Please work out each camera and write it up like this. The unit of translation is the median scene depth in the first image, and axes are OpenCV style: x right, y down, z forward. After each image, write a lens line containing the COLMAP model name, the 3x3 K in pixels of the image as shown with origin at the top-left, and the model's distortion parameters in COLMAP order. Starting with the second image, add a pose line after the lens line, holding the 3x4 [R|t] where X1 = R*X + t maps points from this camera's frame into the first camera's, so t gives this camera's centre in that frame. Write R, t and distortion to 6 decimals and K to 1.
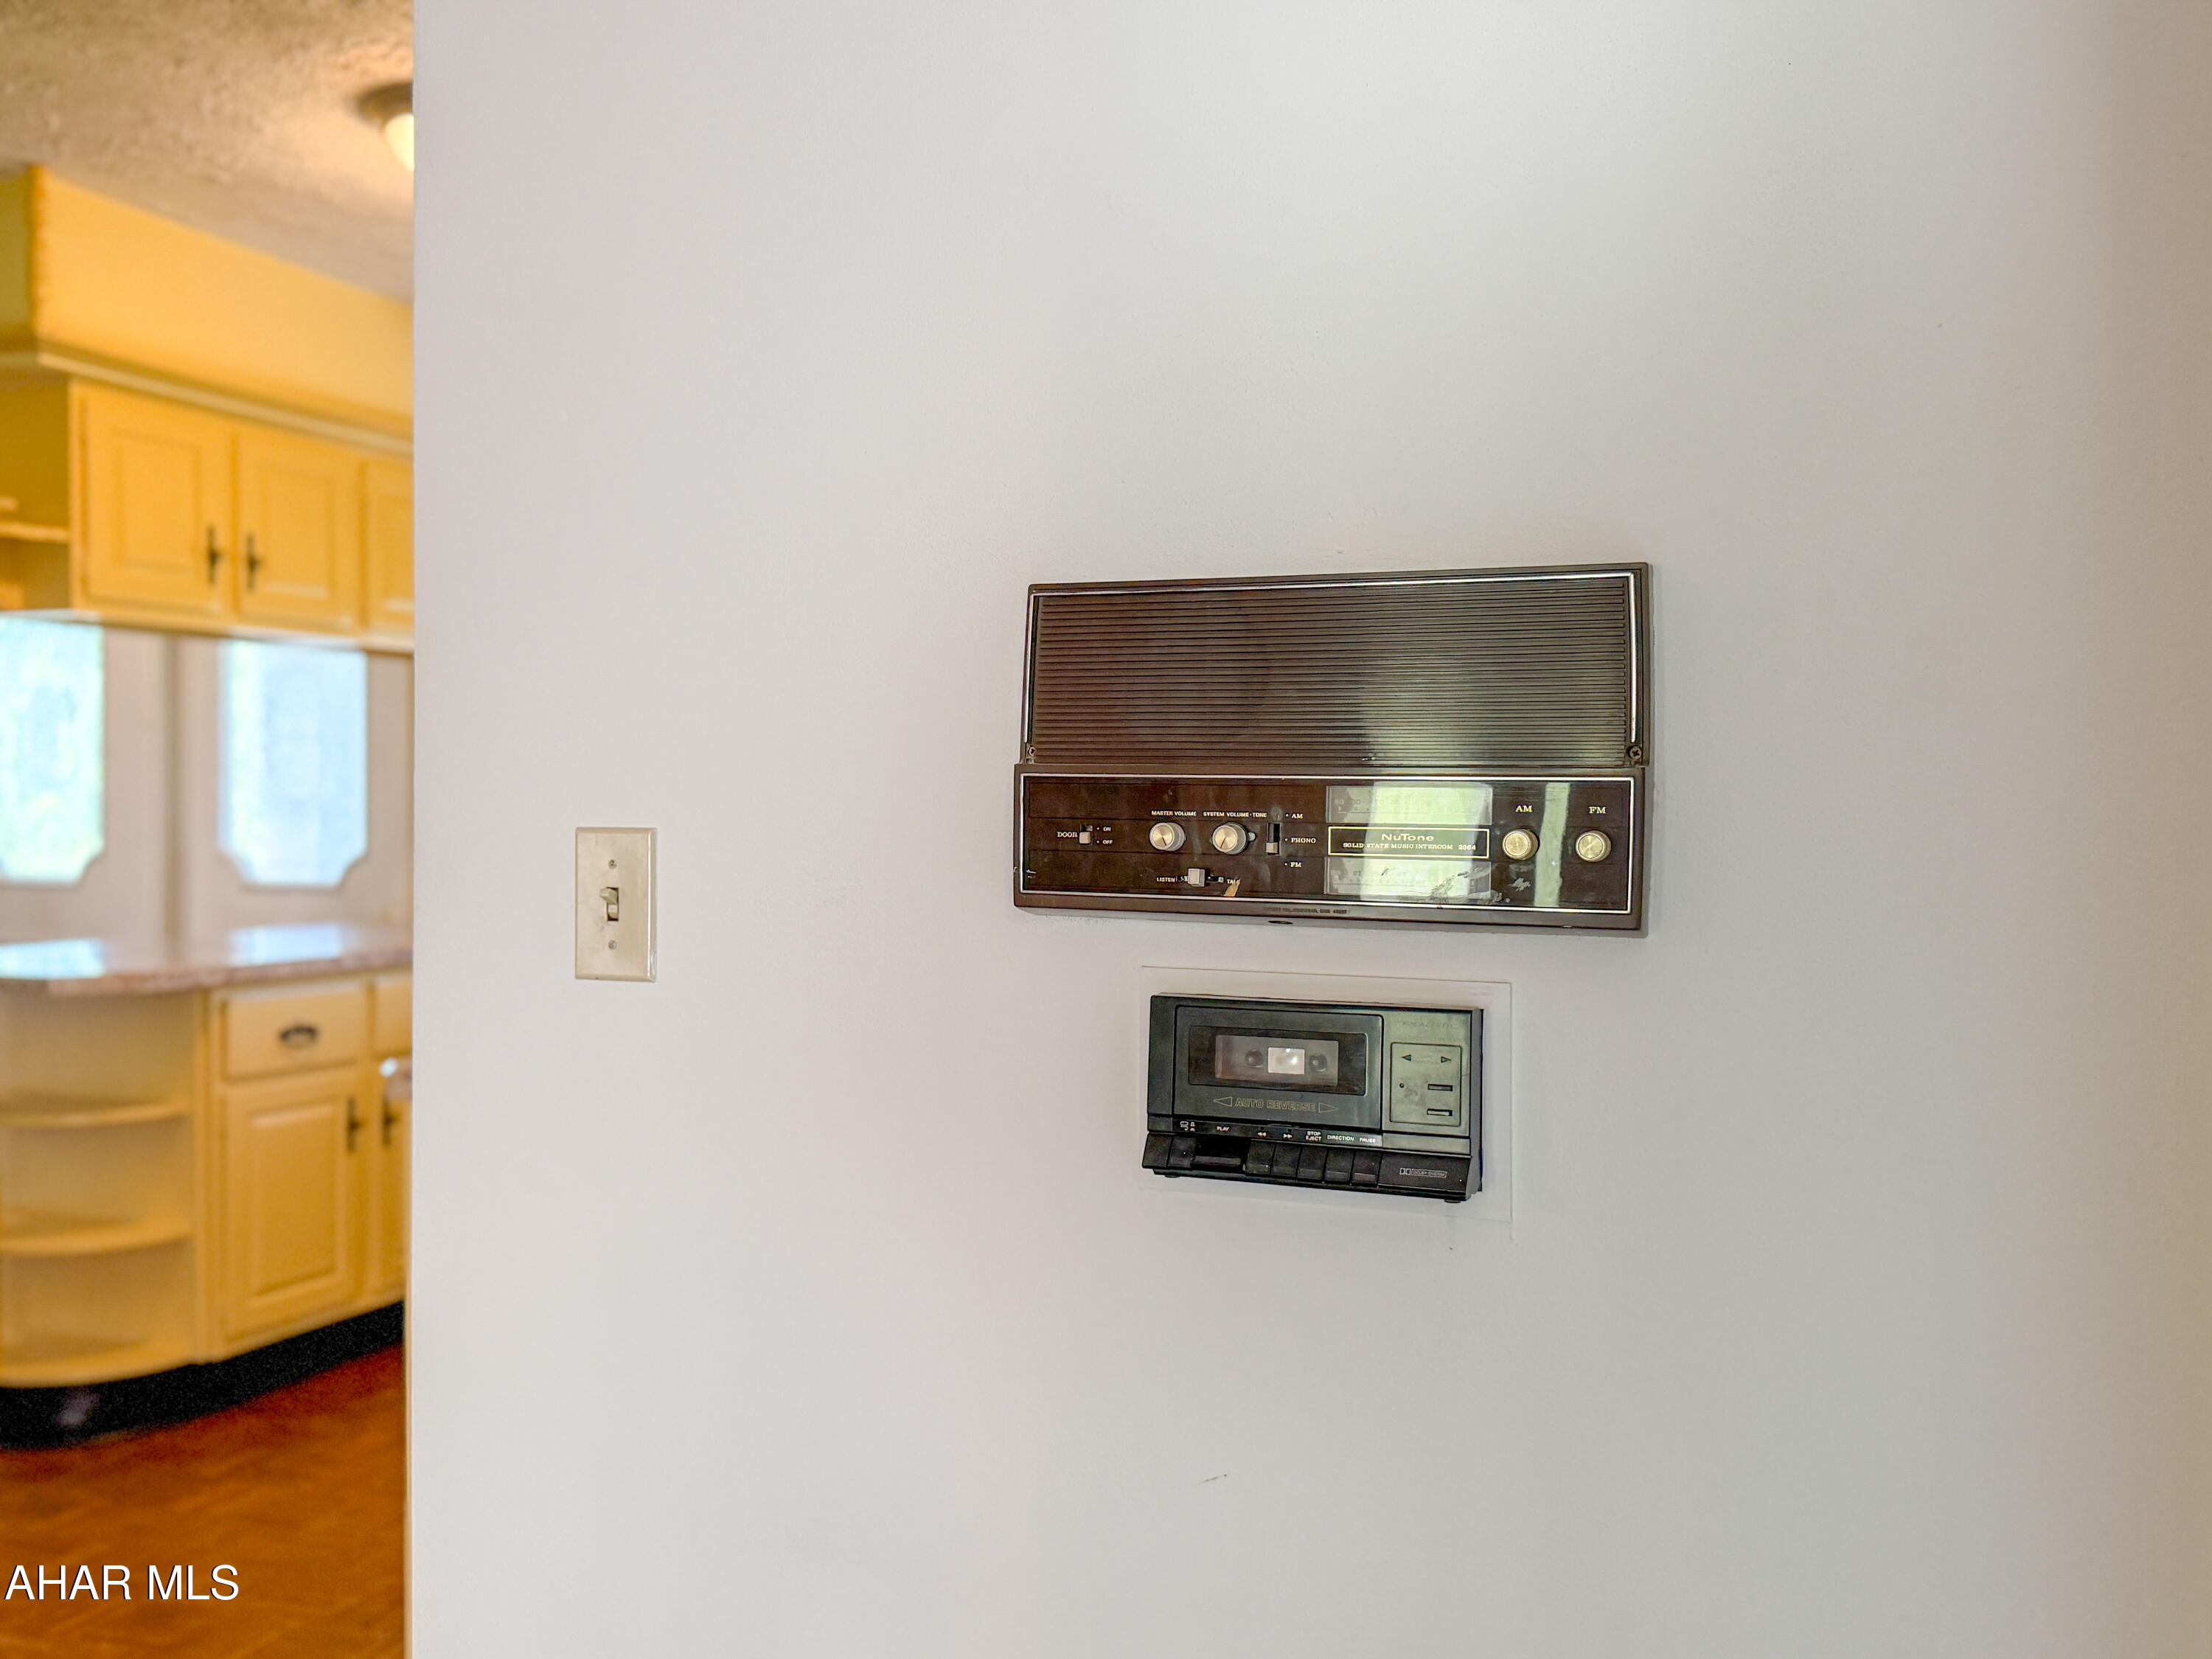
lens RADIAL K [[1864.9, 0, 1102.2], [0, 1864.9, 819.6], [0, 0, 1]] dist [0.097034, -0.144509]
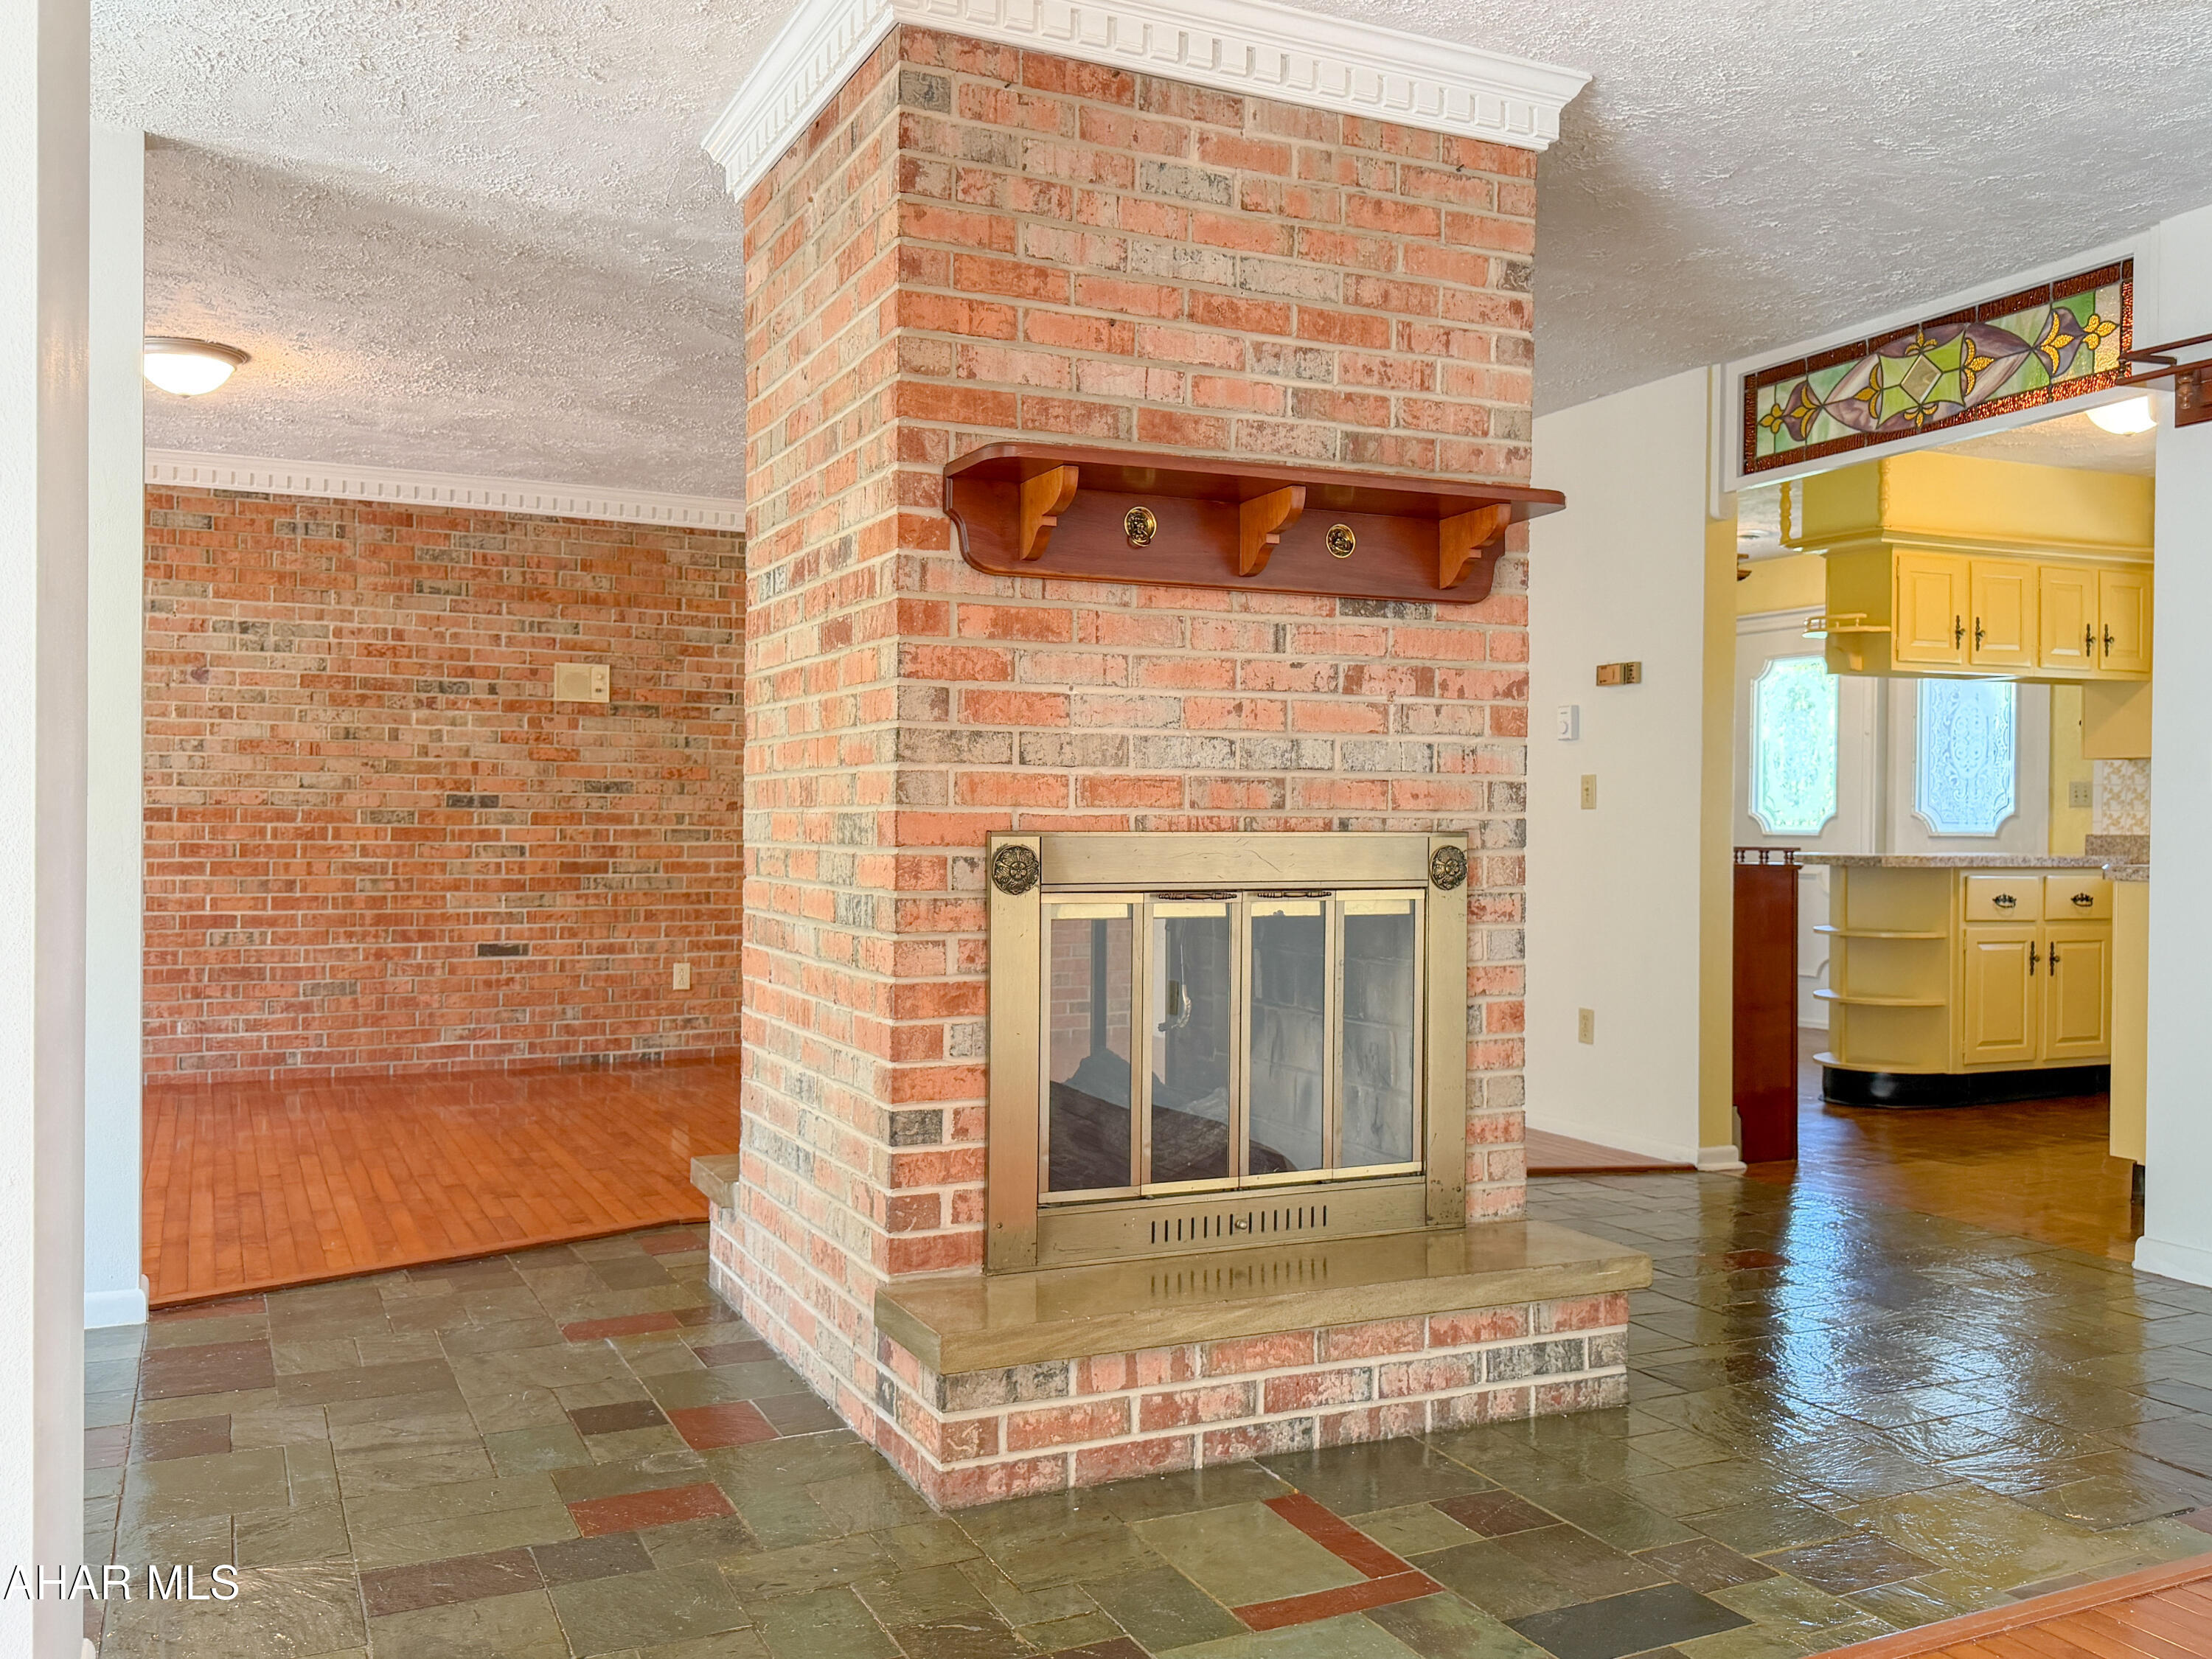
lens RADIAL K [[1864.9, 0, 1105.5], [0, 1864.9, 838.4], [0, 0, 1]] dist [0.097034, -0.144509]
pose [[0.723446, 0.010360, -0.690303, 0.189543], [-0.011034, 0.999933, 0.003442, 0.061182], [0.690292, 0.005127, 0.723512, -0.878410]]
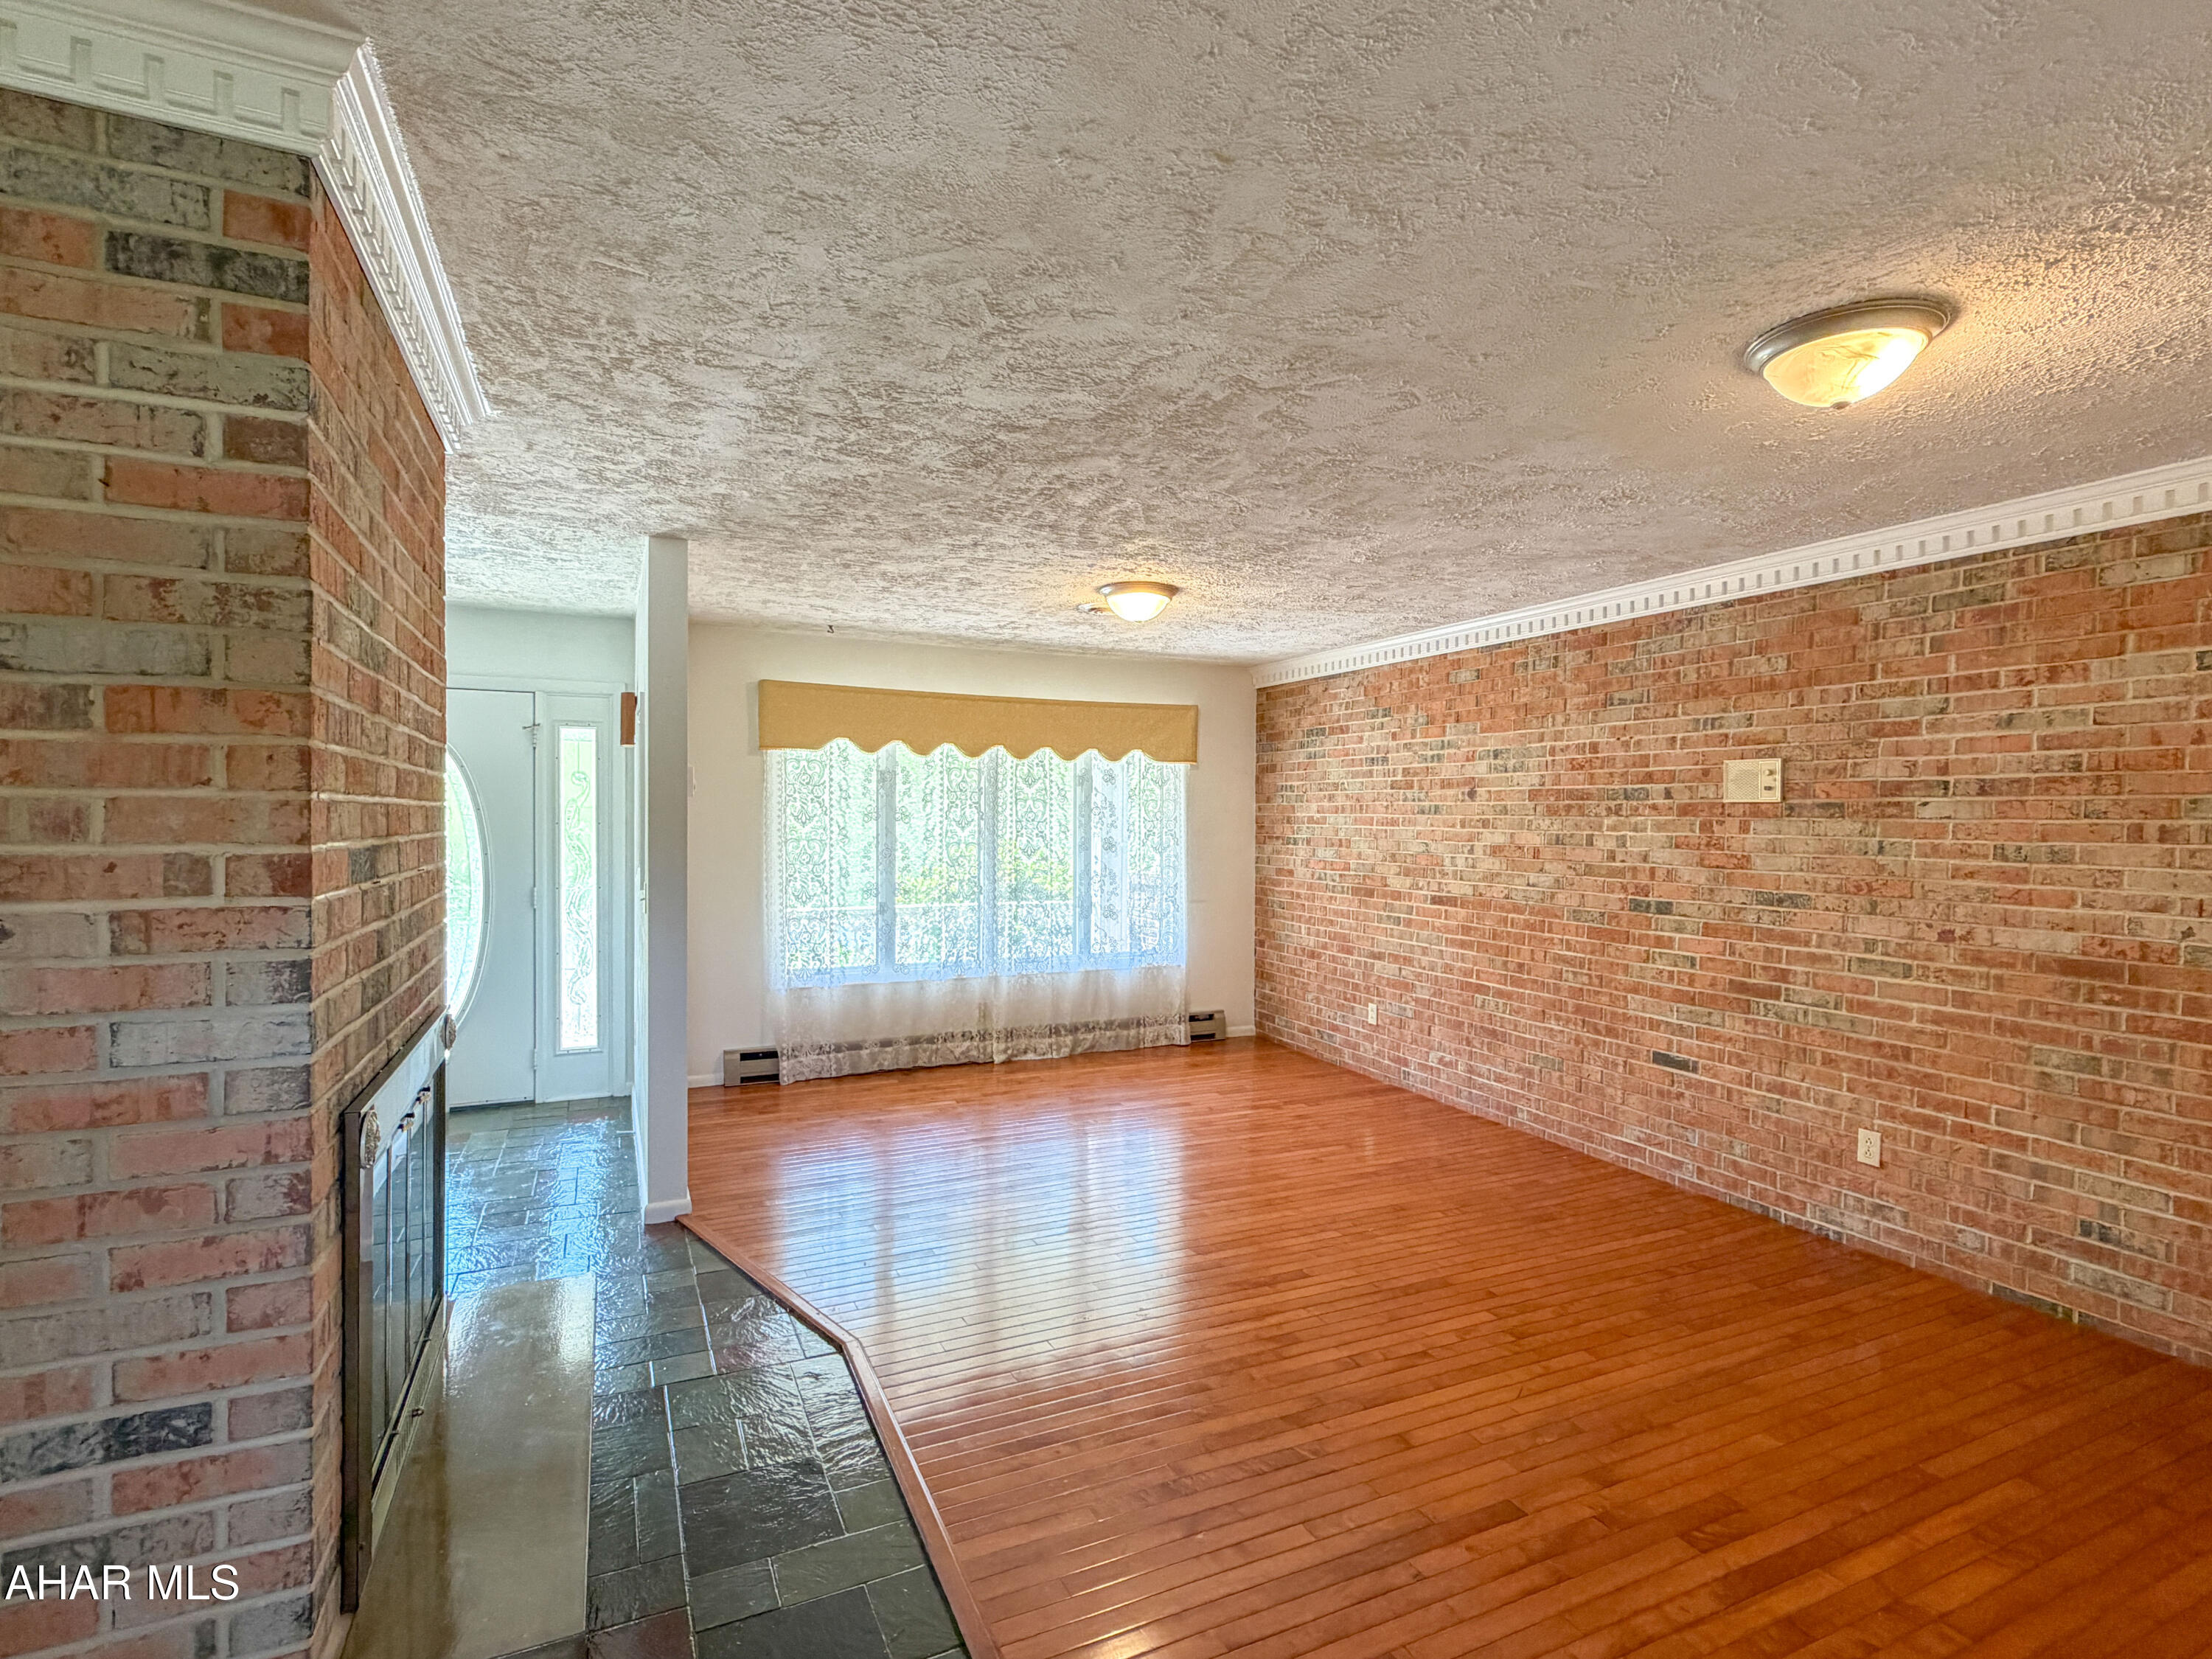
lens RADIAL K [[1061.1, 0, 1102.9], [0, 1061.1, 825.3], [0, 0, 1]] dist [-0.002374, -0.000960]
pose [[-0.698979, 0.006901, -0.715109, -0.487151], [-0.004893, 0.999884, 0.014432, -0.067545], [0.715125, 0.013586, -0.698864, 0.514623]]
